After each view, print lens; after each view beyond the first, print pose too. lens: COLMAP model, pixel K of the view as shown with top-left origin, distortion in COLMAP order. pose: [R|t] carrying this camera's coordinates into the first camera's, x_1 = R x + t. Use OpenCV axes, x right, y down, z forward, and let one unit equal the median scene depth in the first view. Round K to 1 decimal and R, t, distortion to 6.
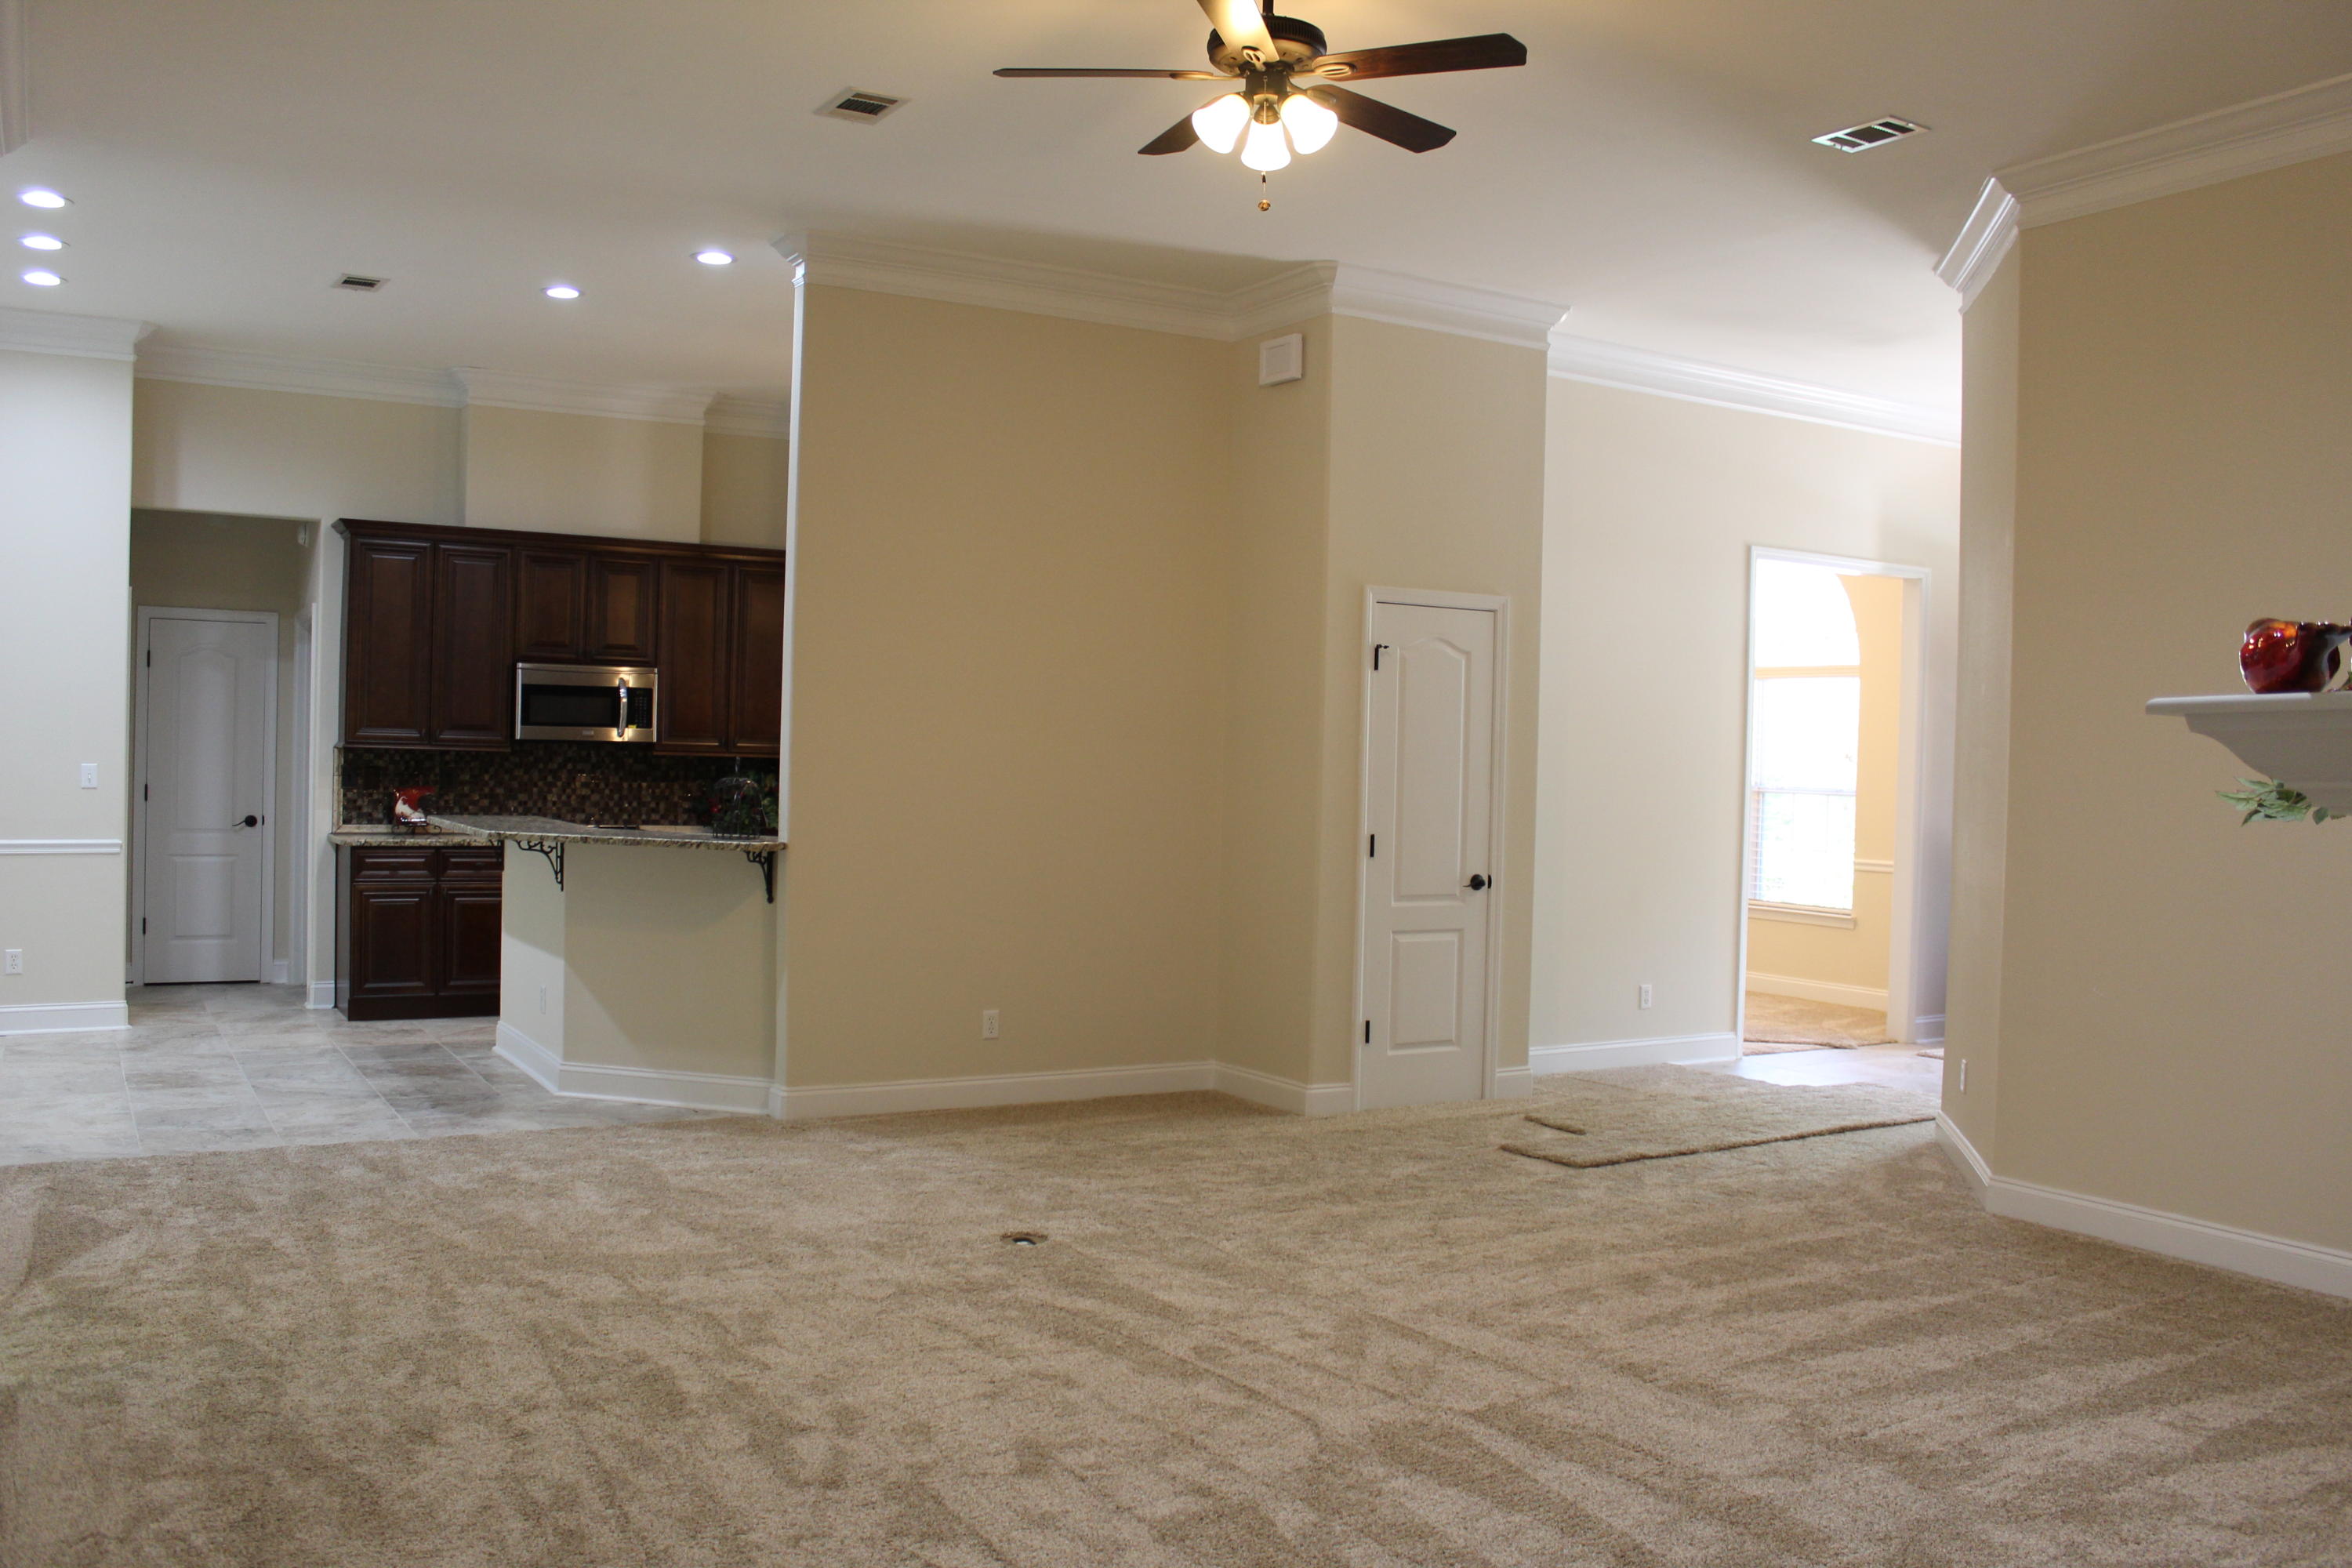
lens RADIAL K [[1998.7, 0, 1187.7], [0, 1998.7, 771.0], [0, 0, 1]] dist [-0.158044, 0.144657]
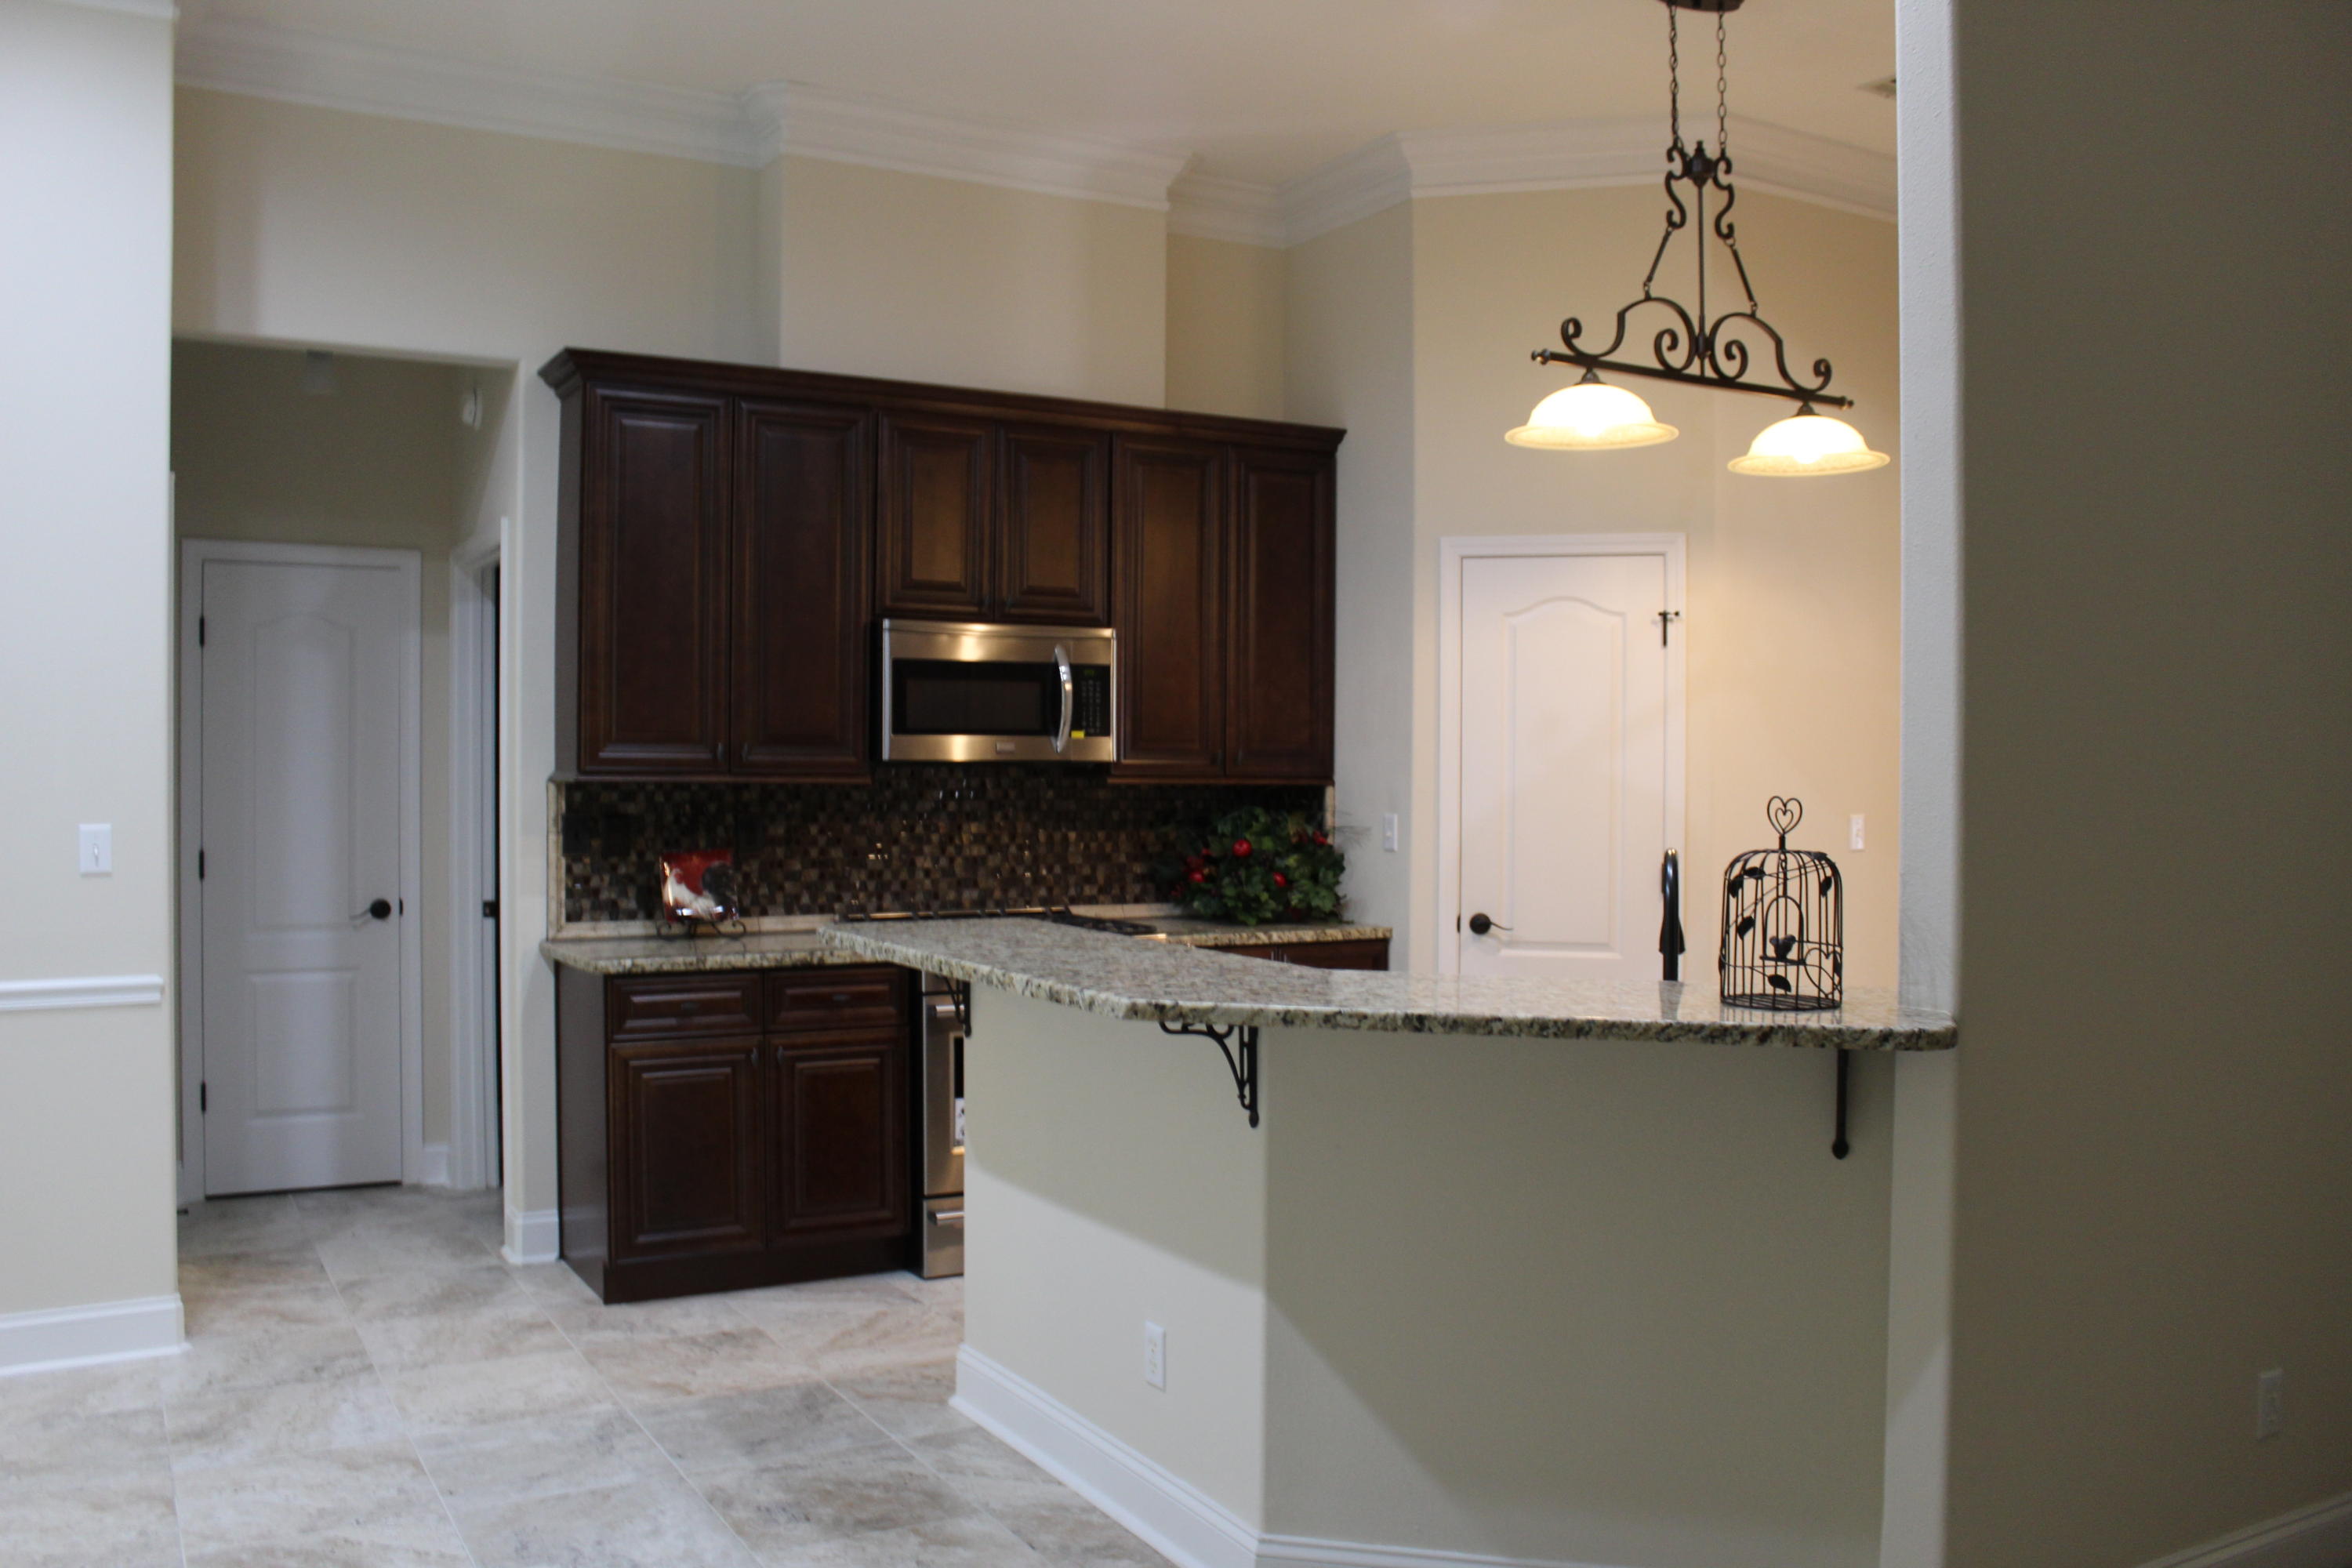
lens RADIAL K [[1998.7, 0, 1175.8], [0, 1998.7, 778.6], [0, 0, 1]] dist [-0.158044, 0.144657]
pose [[0.999631, -0.018870, -0.019540, -0.249835], [0.018848, 0.999822, -0.001307, -0.008833], [0.019561, 0.000939, 0.999808, 0.450720]]
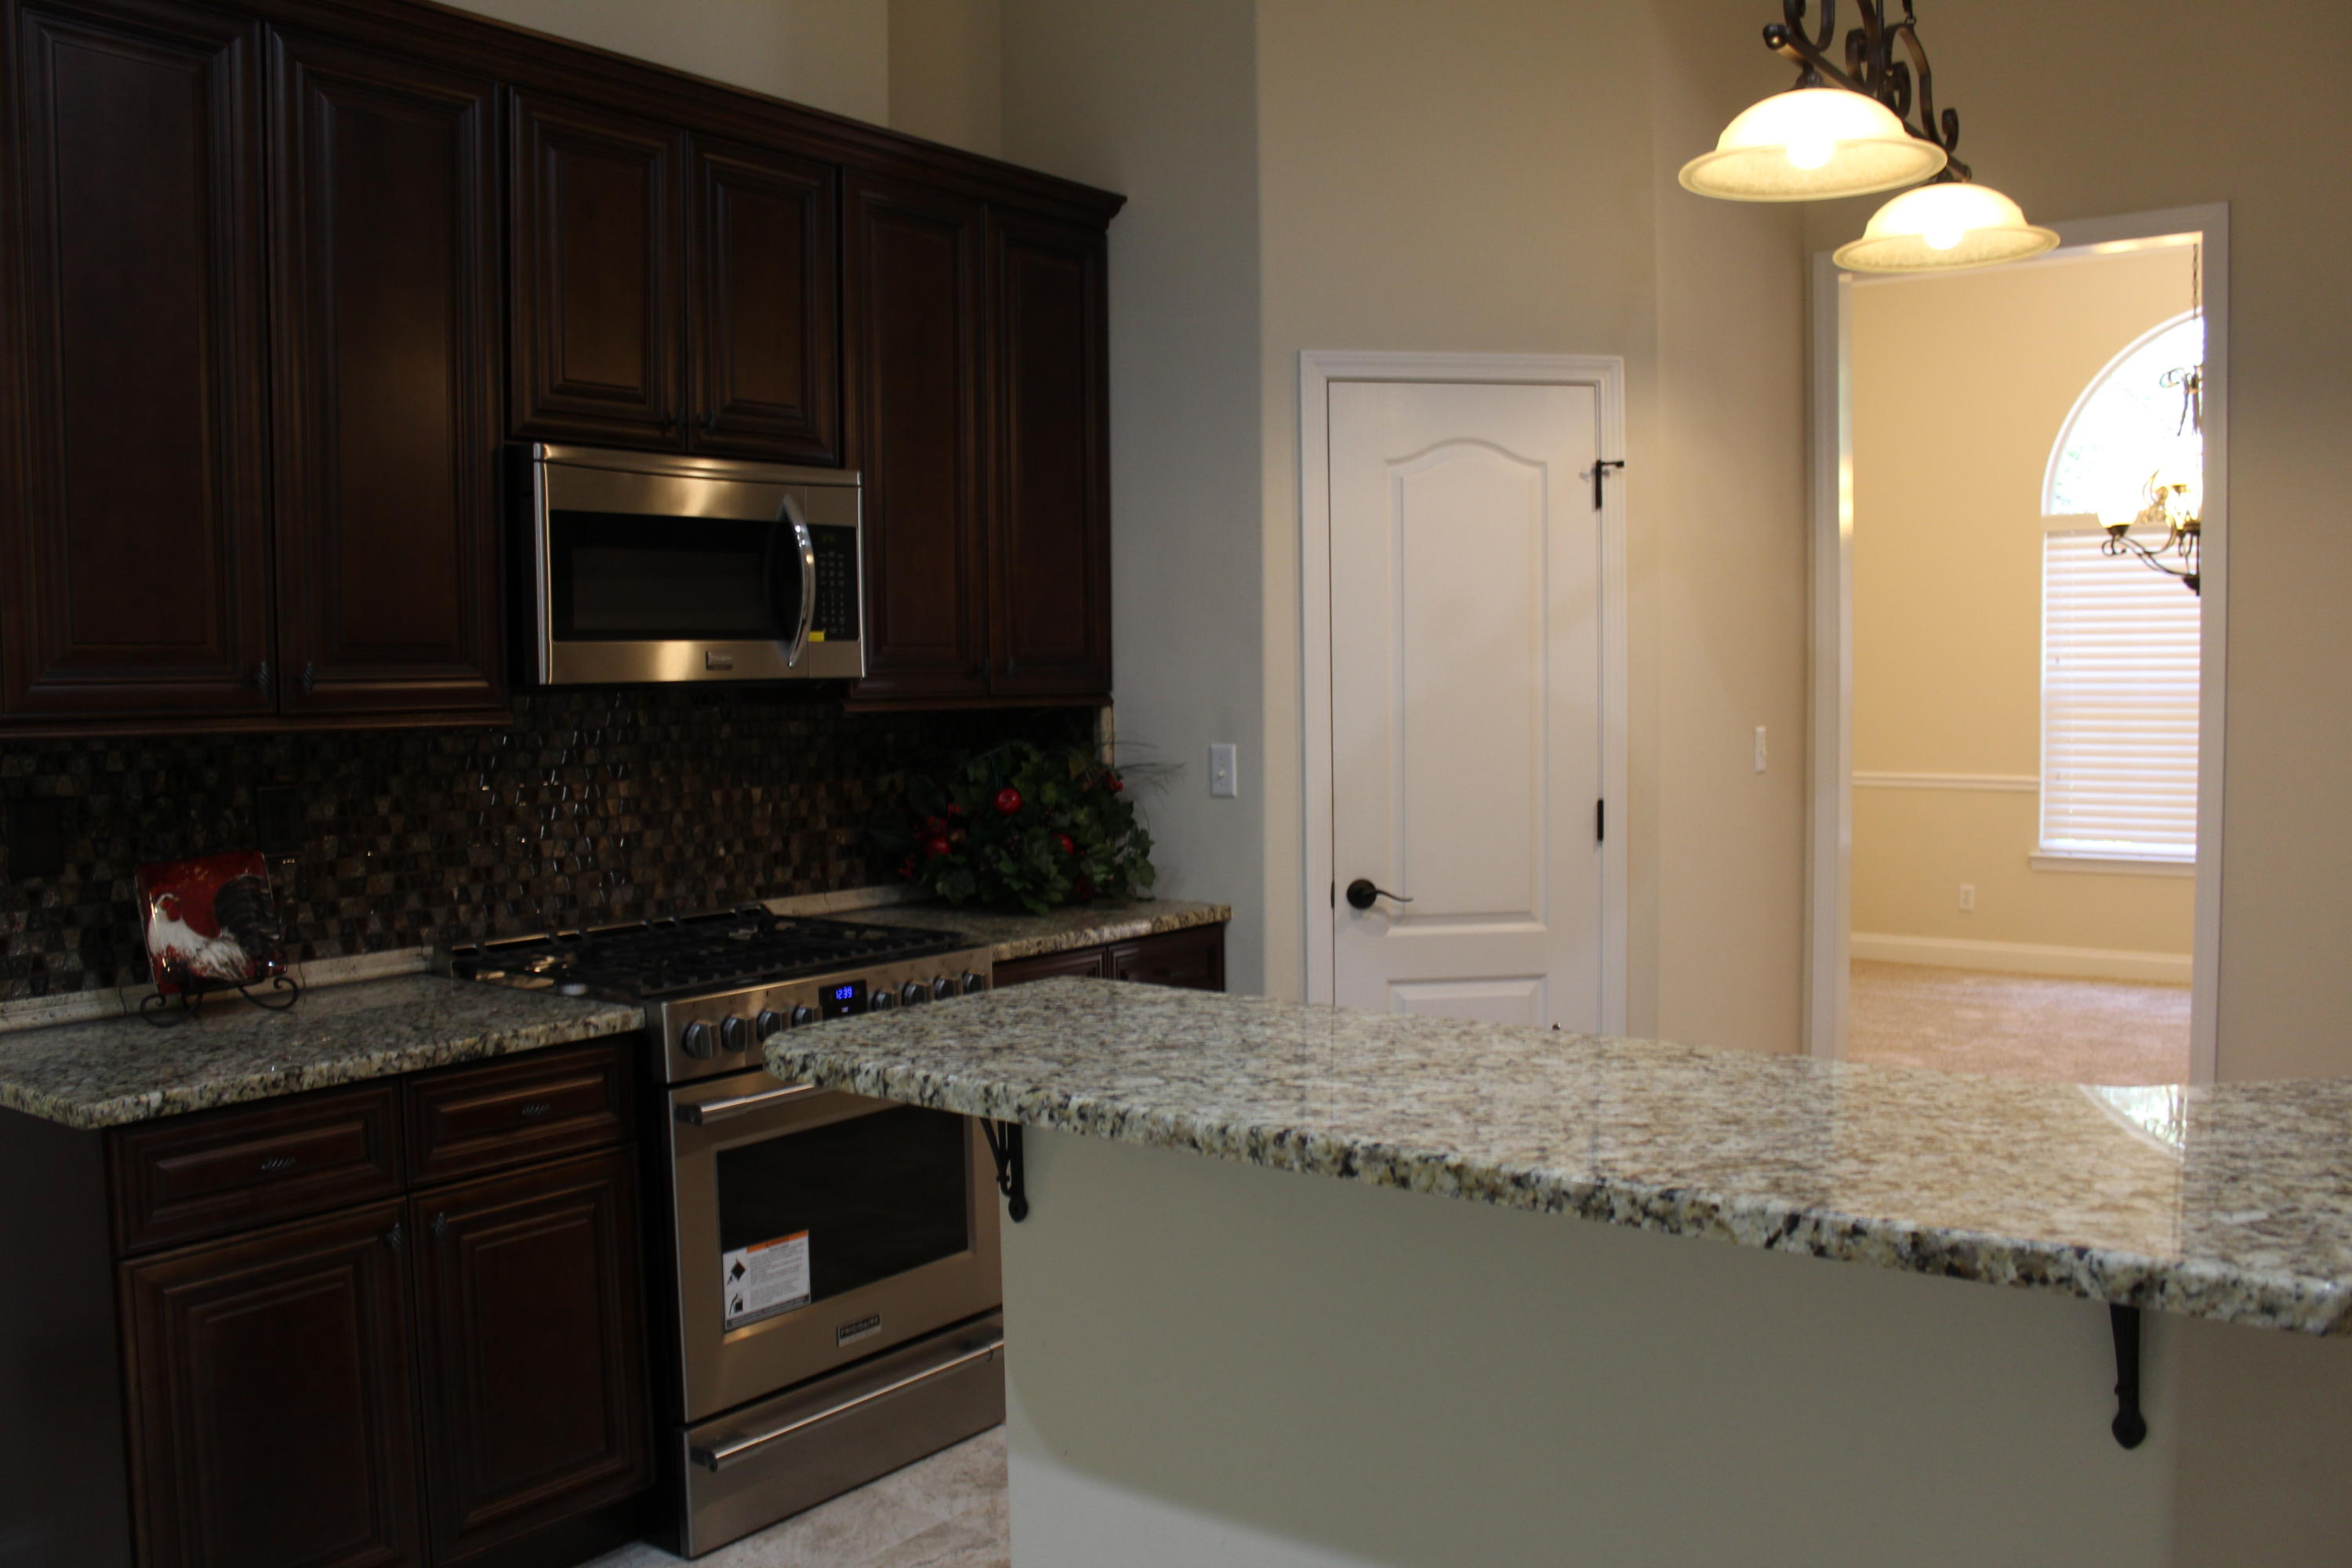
lens RADIAL K [[1998.7, 0, 1193.0], [0, 1998.7, 778.5], [0, 0, 1]] dist [-0.158044, 0.144657]
pose [[0.925085, -0.058057, 0.375295, -0.363597], [0.039263, 0.997571, 0.057540, -0.015212], [-0.377724, -0.038494, 0.925118, 0.665217]]
